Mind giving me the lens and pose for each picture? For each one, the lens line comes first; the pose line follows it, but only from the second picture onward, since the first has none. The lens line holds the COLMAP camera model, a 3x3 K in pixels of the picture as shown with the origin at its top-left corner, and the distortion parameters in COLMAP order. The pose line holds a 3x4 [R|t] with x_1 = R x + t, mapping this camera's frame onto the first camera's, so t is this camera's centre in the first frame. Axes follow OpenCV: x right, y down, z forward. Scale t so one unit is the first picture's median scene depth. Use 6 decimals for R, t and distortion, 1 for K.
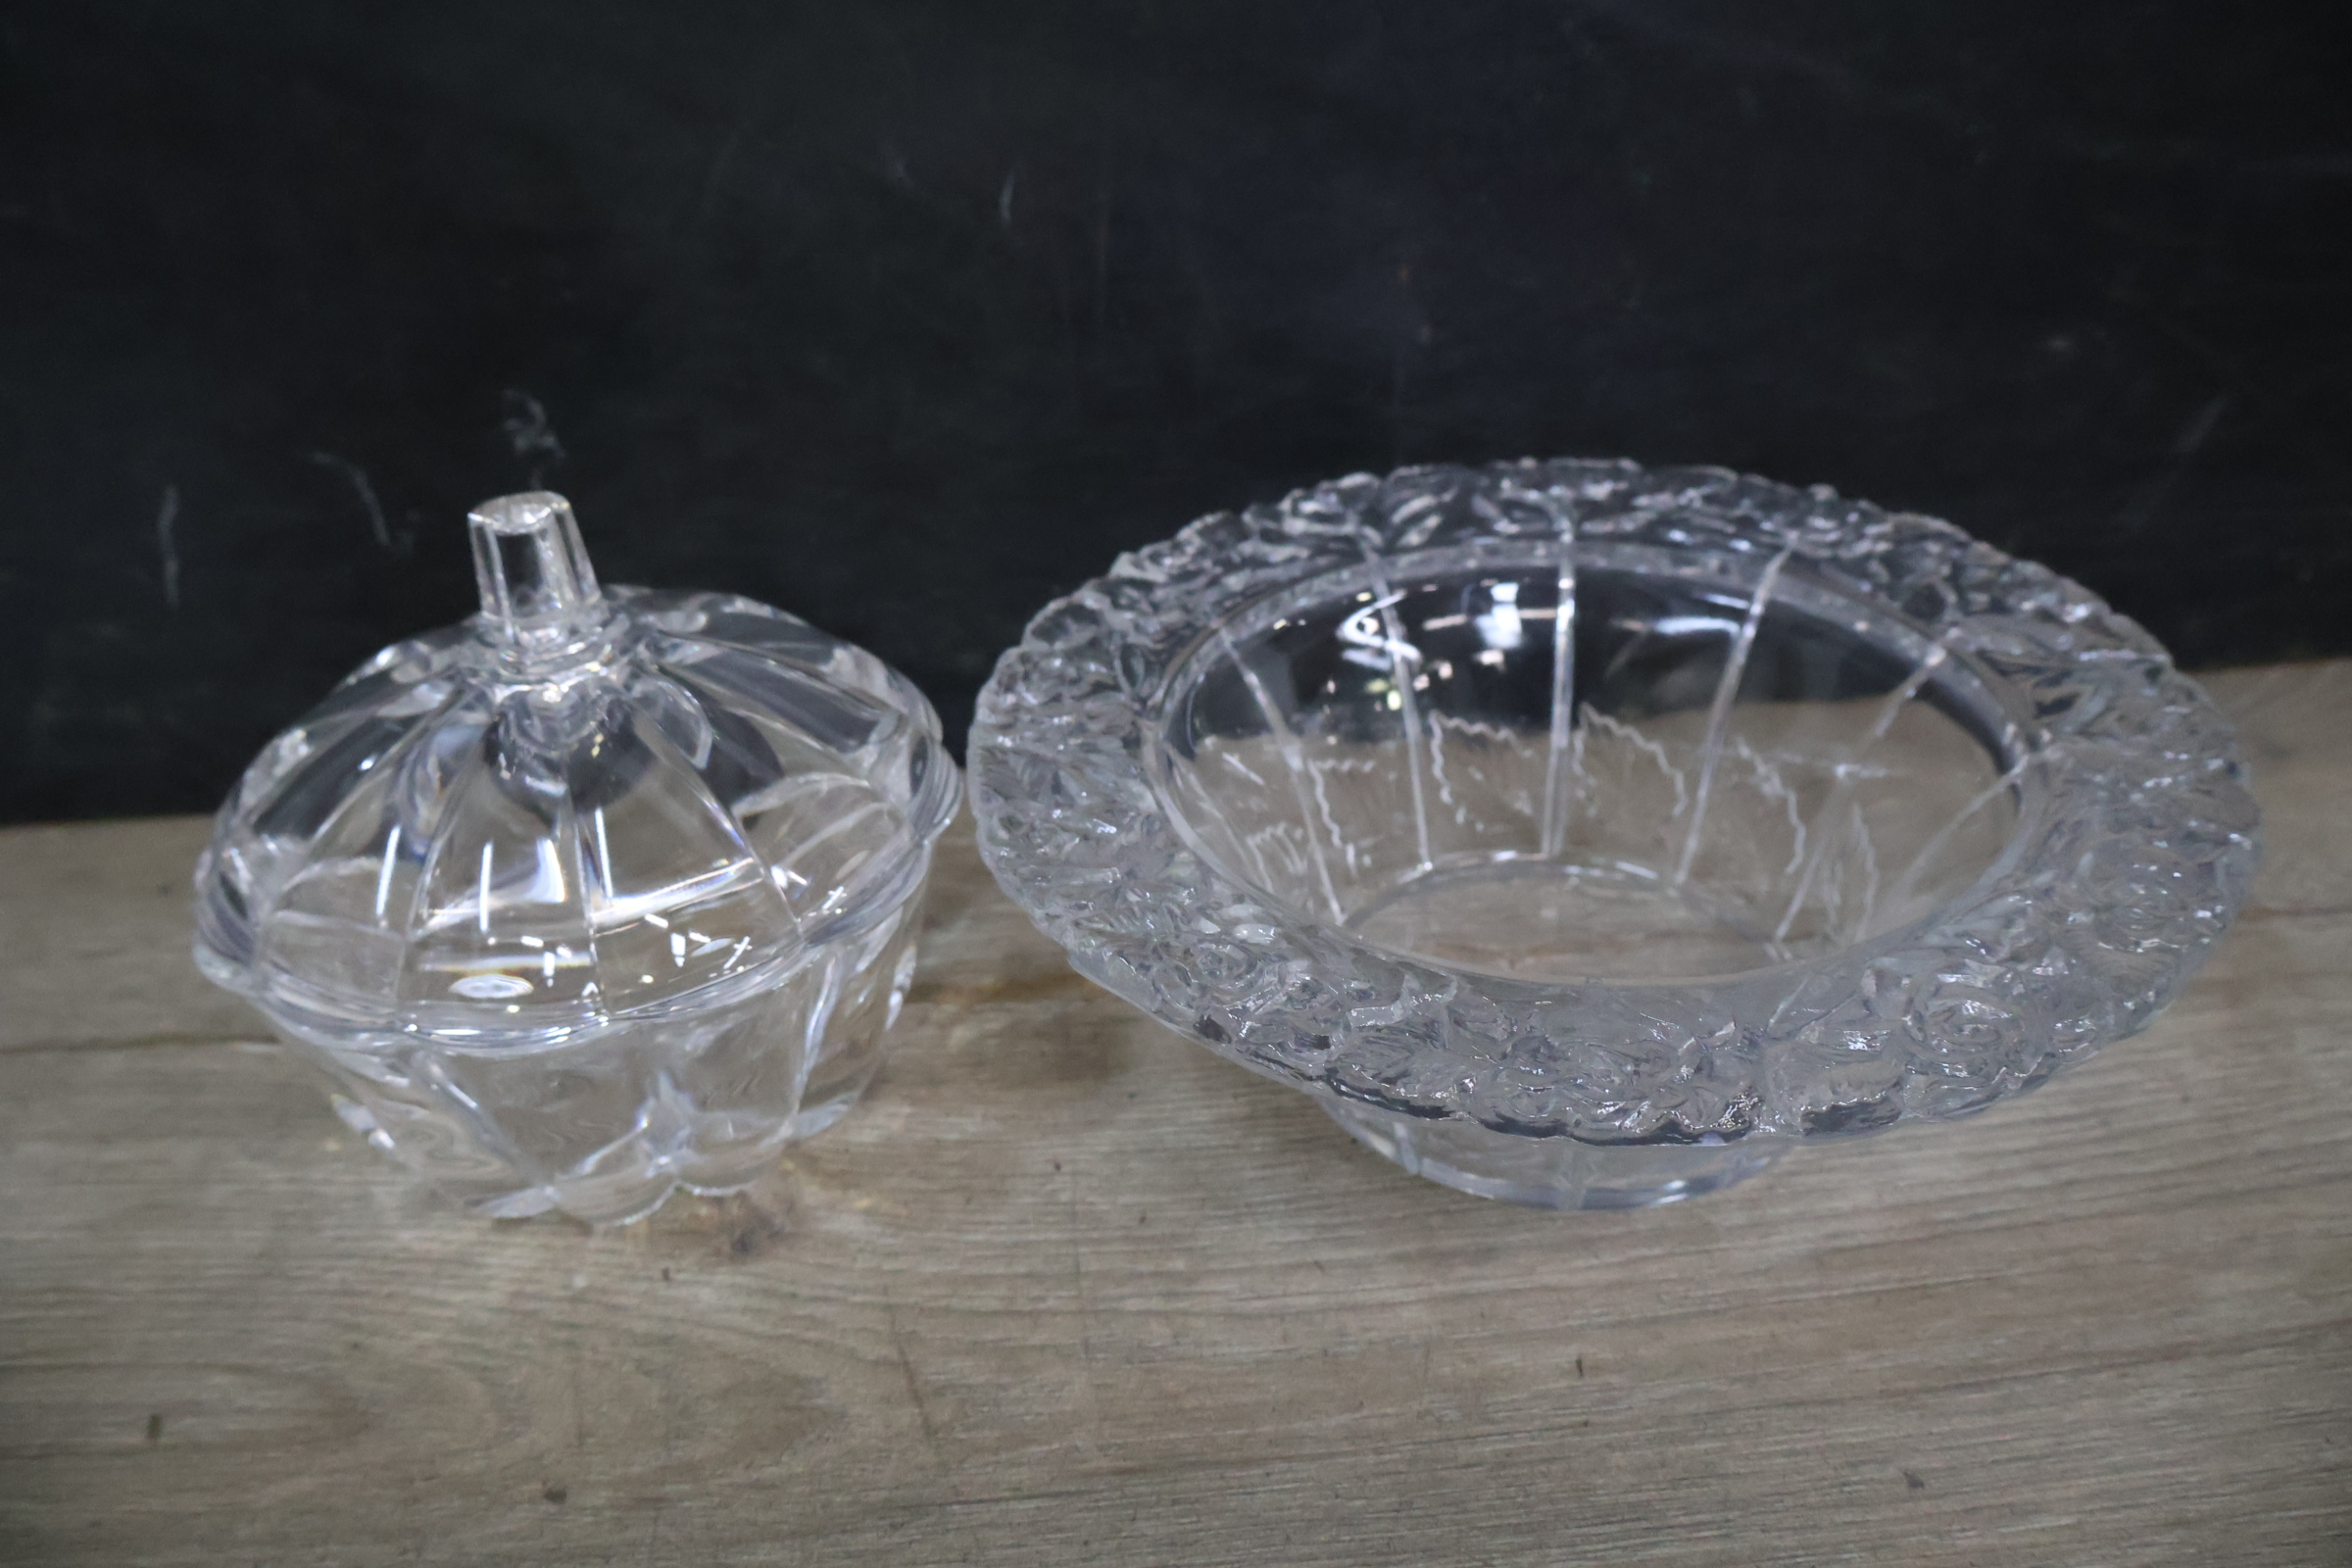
lens RADIAL K [[2020.5, 0, 1168.5], [0, 2020.5, 788.6], [0, 0, 1]] dist [-0.002631, 0.006525]
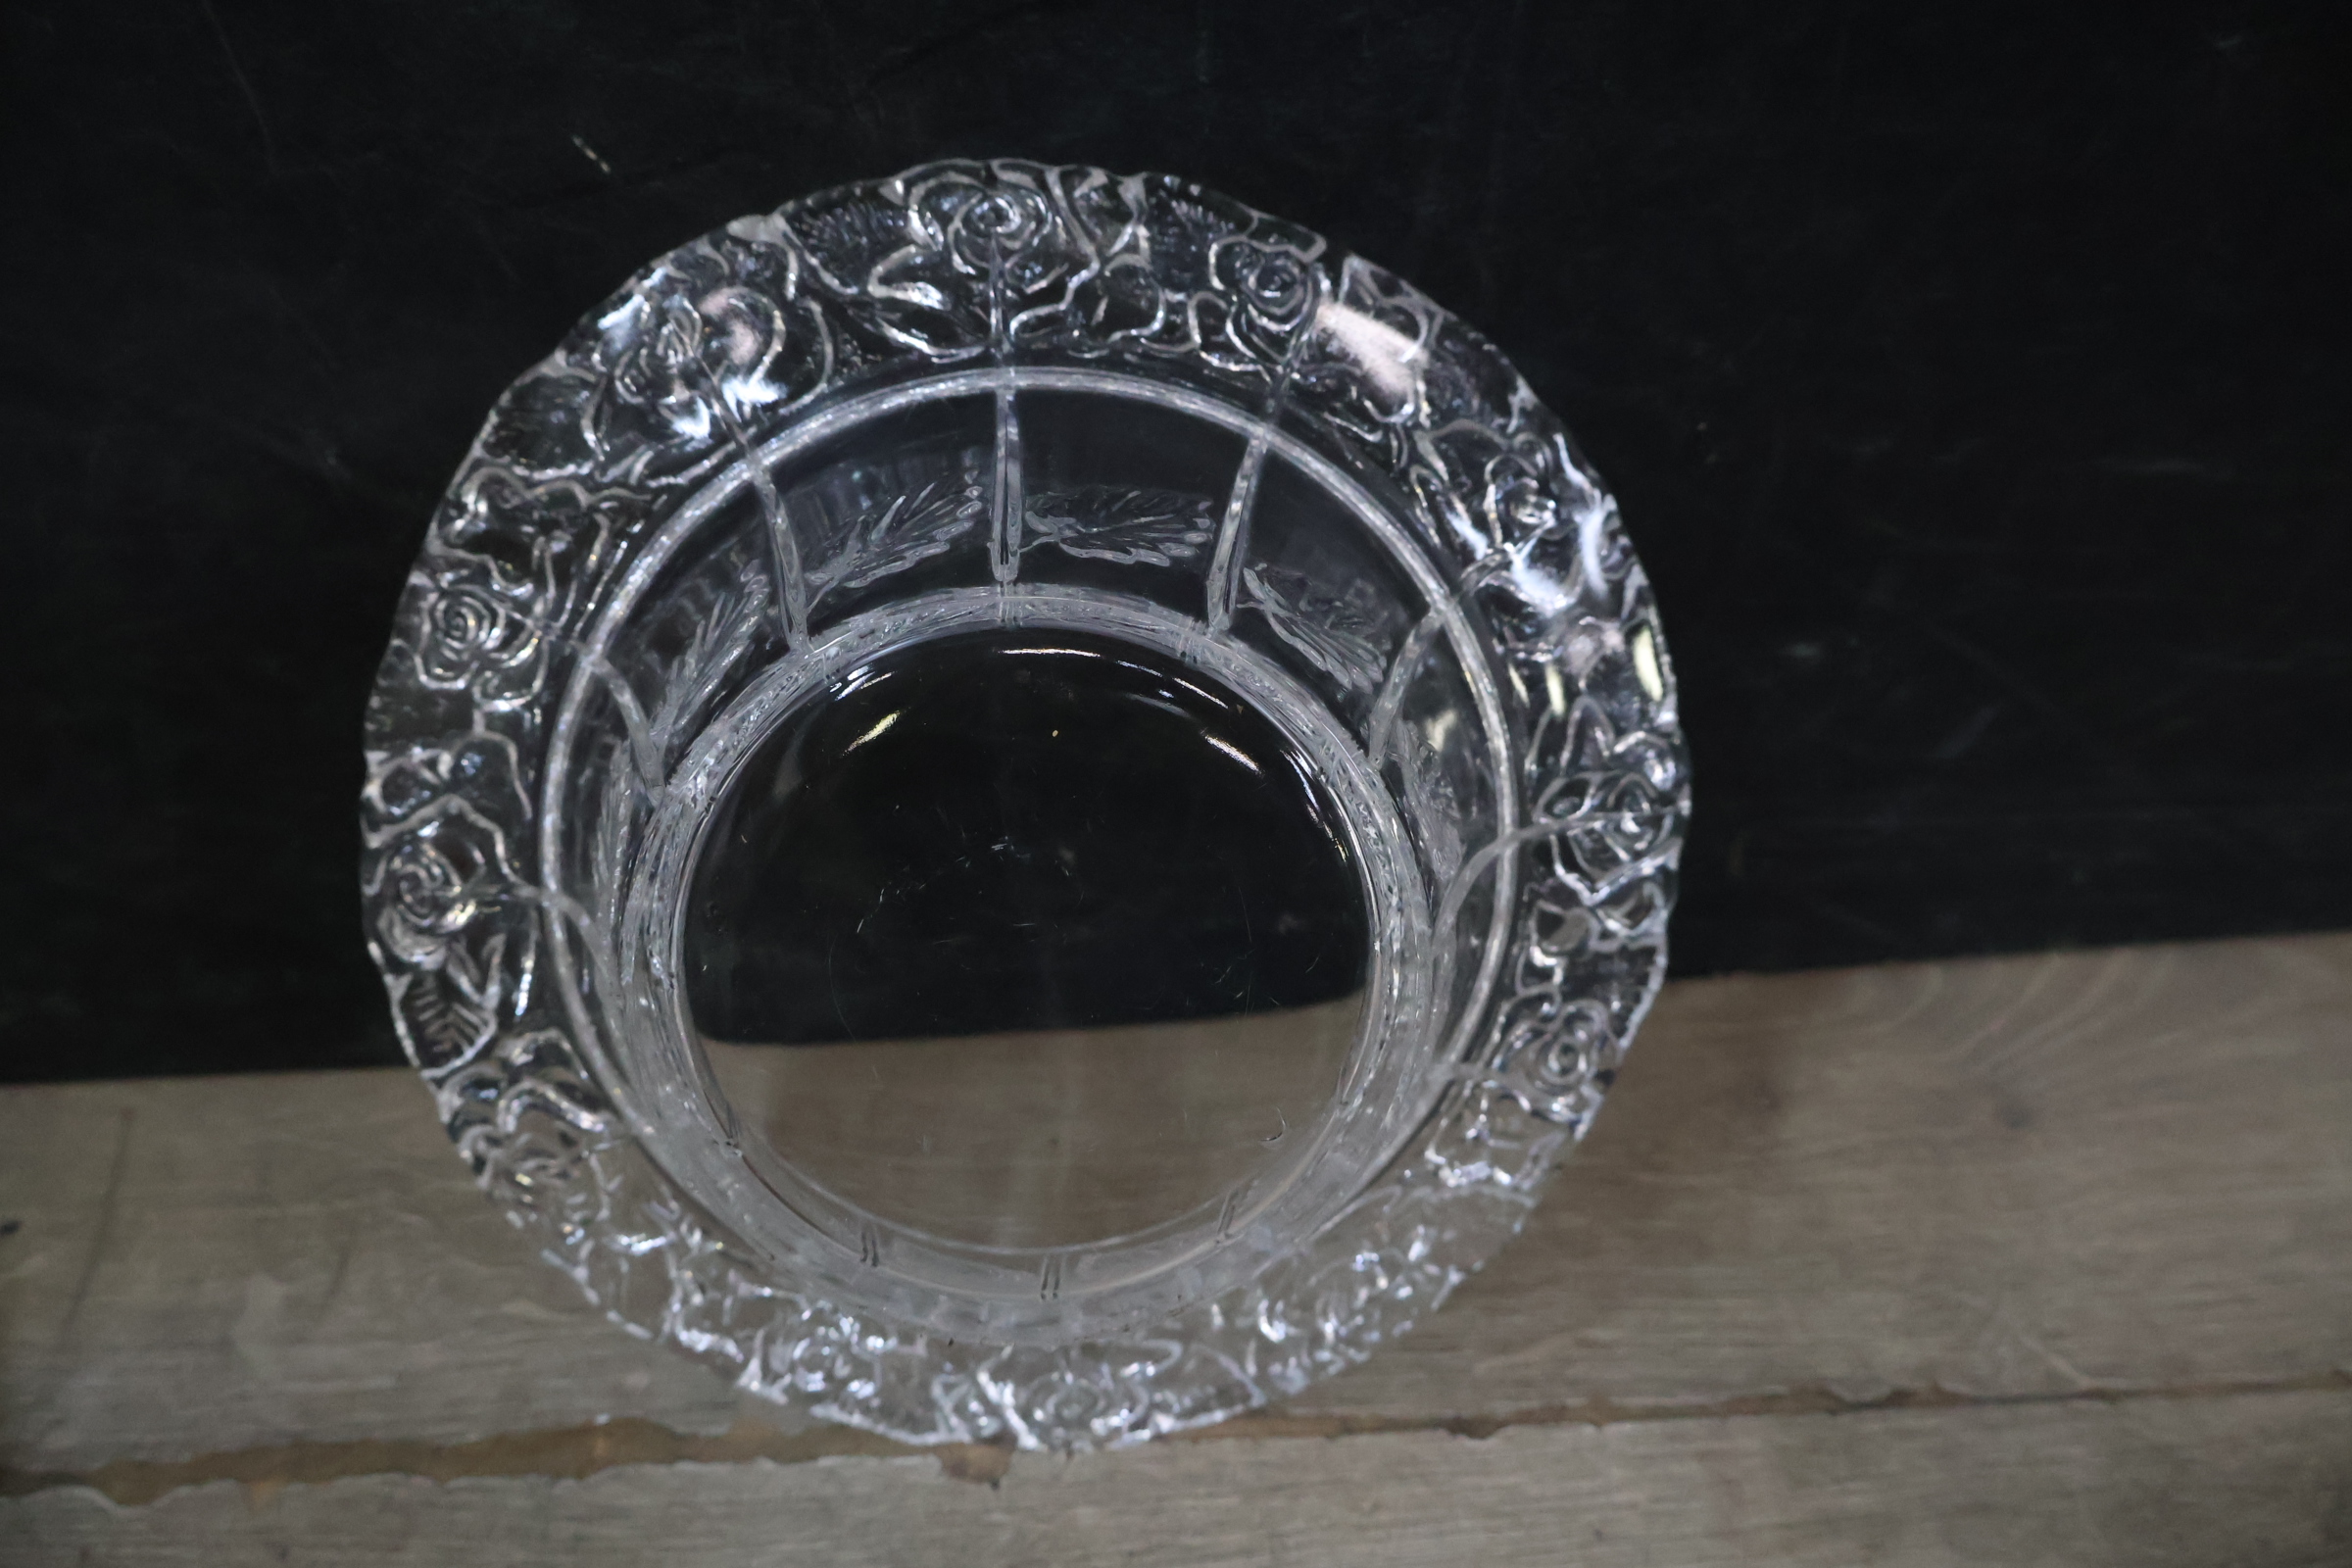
lens RADIAL K [[2020.5, 0, 1175.7], [0, 2020.5, 807.2], [0, 0, 1]] dist [-0.002631, 0.006525]
pose [[0.999510, 0.026007, 0.017435, 0.237797], [-0.029255, 0.974138, 0.224053, -0.465240], [-0.011157, -0.224454, 0.974421, 0.263437]]
